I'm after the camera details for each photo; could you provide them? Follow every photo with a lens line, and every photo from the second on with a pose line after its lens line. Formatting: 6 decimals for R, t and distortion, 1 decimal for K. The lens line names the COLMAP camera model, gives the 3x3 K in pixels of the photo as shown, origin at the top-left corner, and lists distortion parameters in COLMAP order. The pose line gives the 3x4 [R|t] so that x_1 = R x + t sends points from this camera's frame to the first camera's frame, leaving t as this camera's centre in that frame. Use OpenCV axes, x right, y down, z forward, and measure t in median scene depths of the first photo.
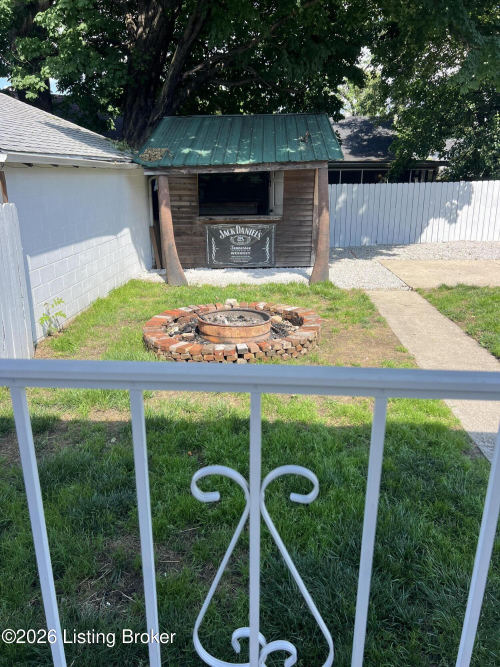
lens RADIAL K [[499.6, 0, 250.9], [0, 499.6, 346.5], [0, 0, 1]] dist [0.002454, -0.002627]
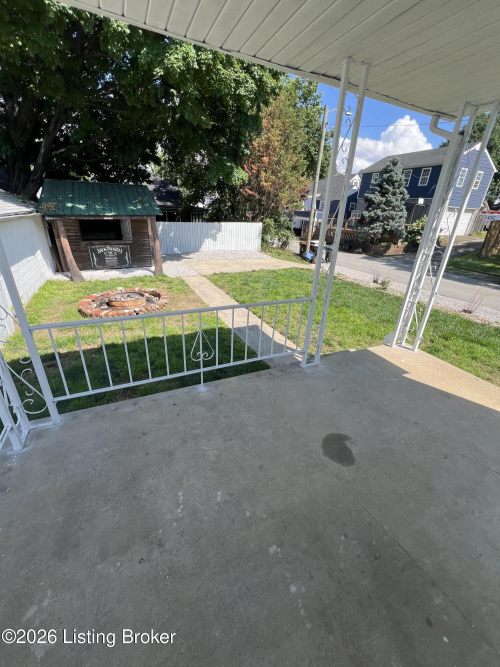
lens RADIAL K [[266.5, 0, 250.0], [0, 266.5, 333.5], [0, 0, 1]] dist [0.000478, 0.000210]
pose [[0.875461, -0.168896, 0.452817, -0.076511], [0.112646, 0.982452, 0.148658, -0.008314], [-0.469978, -0.079136, 0.879123, -0.182732]]
